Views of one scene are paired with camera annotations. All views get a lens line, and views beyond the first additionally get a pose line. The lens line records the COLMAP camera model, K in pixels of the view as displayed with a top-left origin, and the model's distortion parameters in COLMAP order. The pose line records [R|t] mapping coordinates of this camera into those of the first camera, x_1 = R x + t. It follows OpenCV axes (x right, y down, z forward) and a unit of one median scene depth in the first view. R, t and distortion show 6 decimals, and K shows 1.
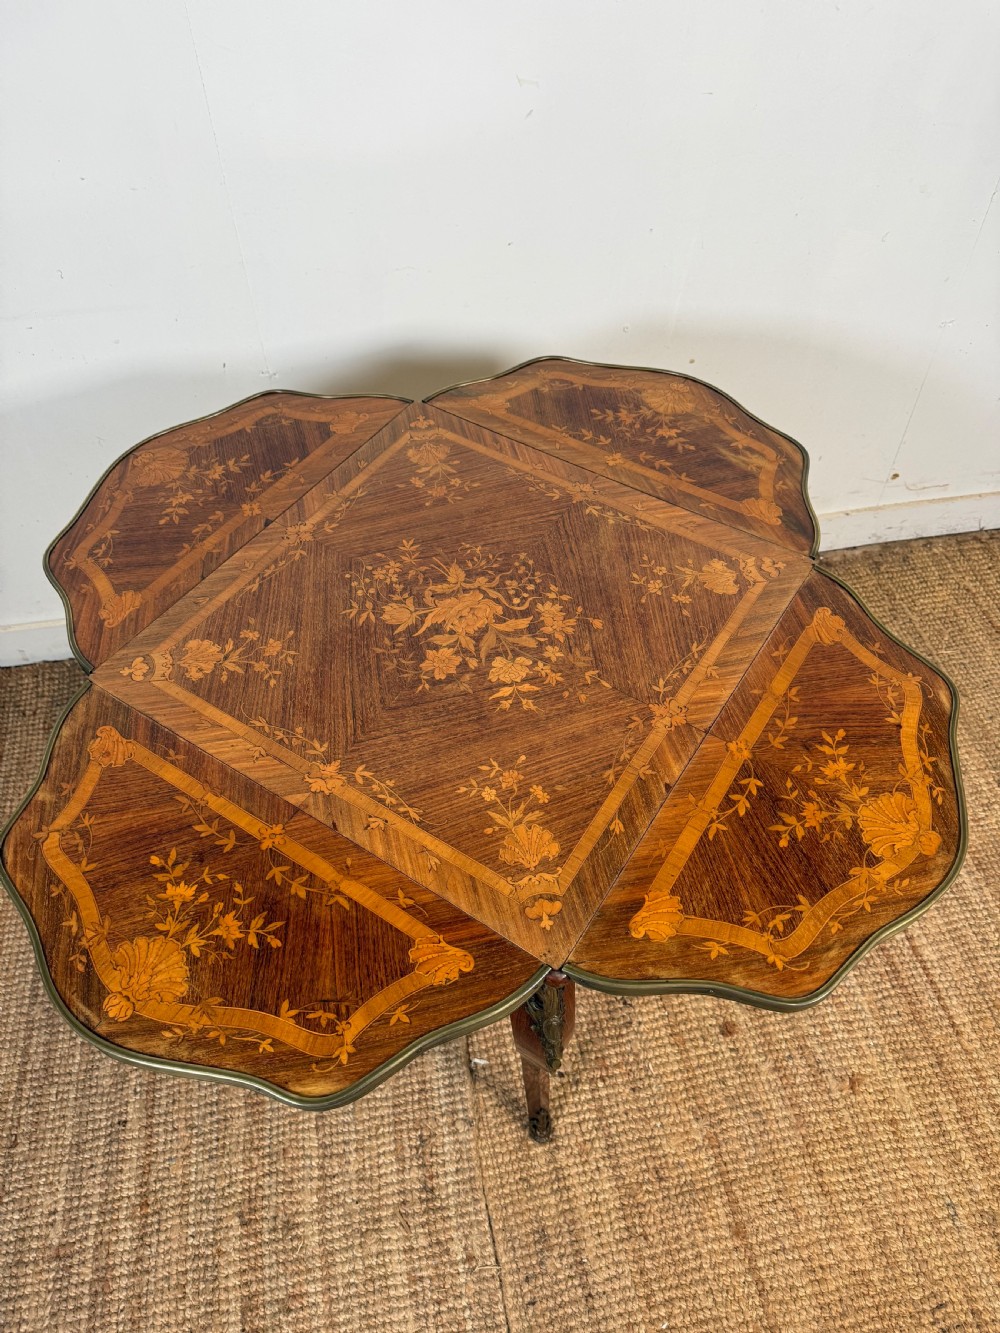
lens RADIAL K [[937.4, 0, 507.7], [0, 937.4, 677.6], [0, 0, 1]] dist [0.067983, -0.066966]
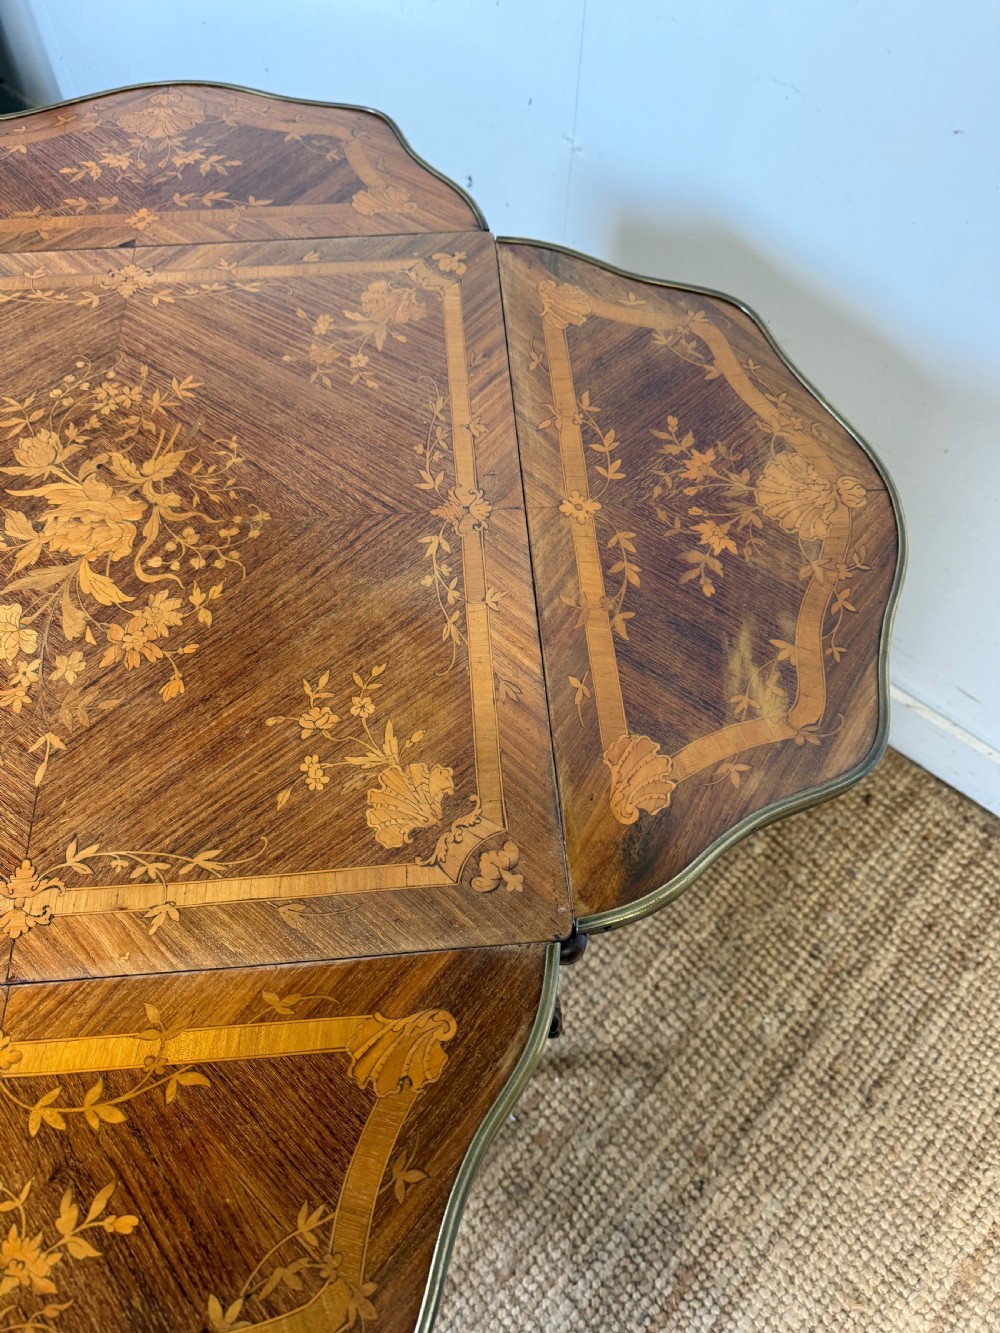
lens RADIAL K [[937.4, 0, 501.0], [0, 937.4, 680.0], [0, 0, 1]] dist [0.067983, -0.066966]
pose [[0.607951, 0.696779, -0.380649, 0.403070], [-0.631253, 0.714972, 0.300557, -0.334373], [0.481575, 0.057562, 0.874512, 0.603955]]
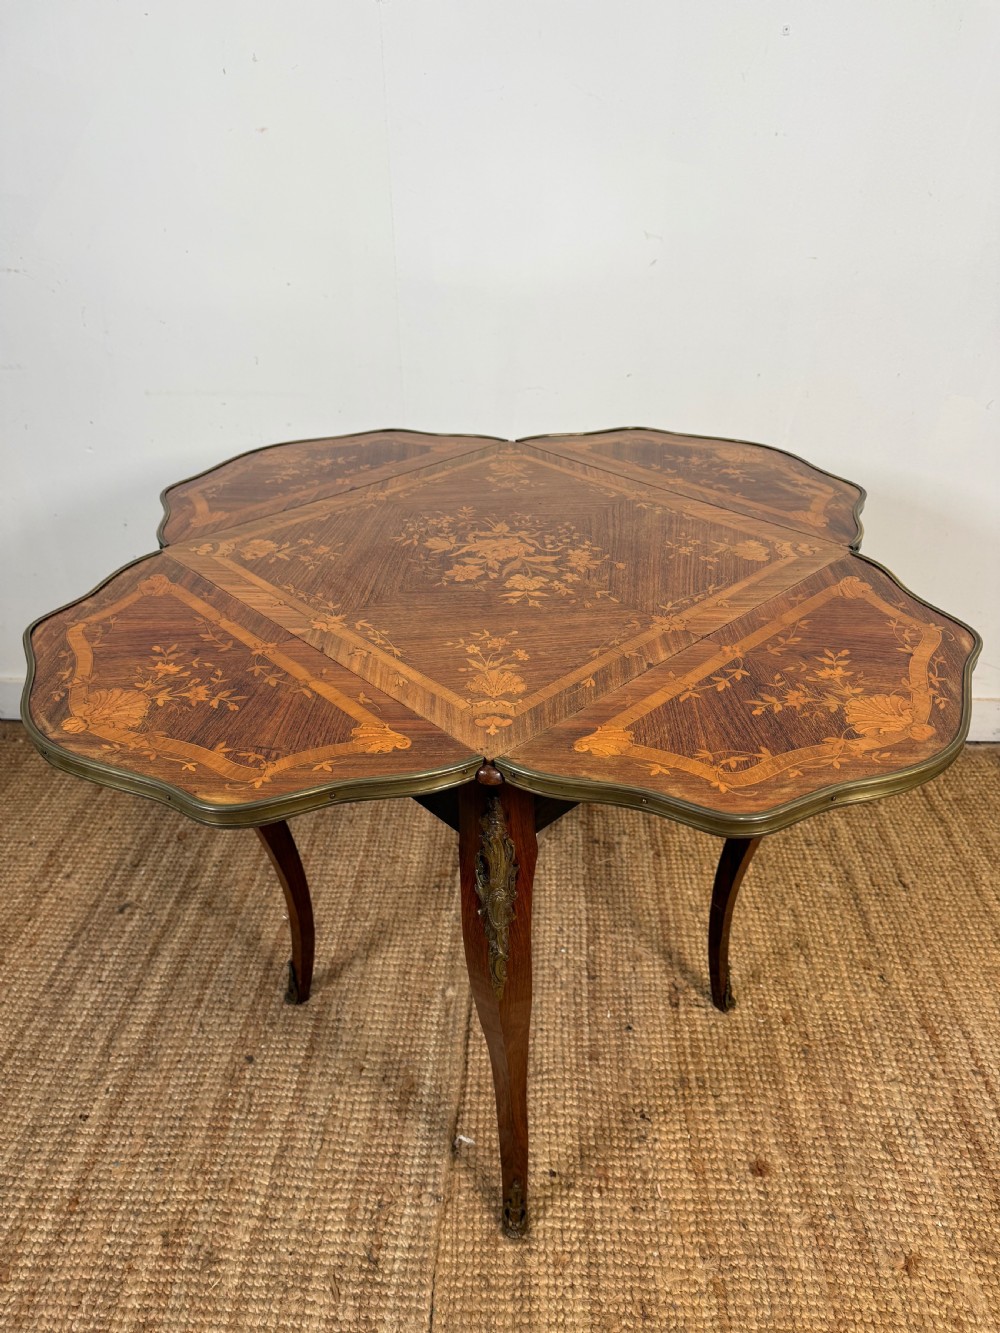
lens RADIAL K [[937.4, 0, 503.3], [0, 937.4, 683.4], [0, 0, 1]] dist [0.067983, -0.066966]
pose [[0.972753, 0.121533, -0.197437, 0.185777], [-0.179352, 0.934111, -0.308657, 0.398886], [0.146917, 0.335658, 0.930457, 0.058190]]
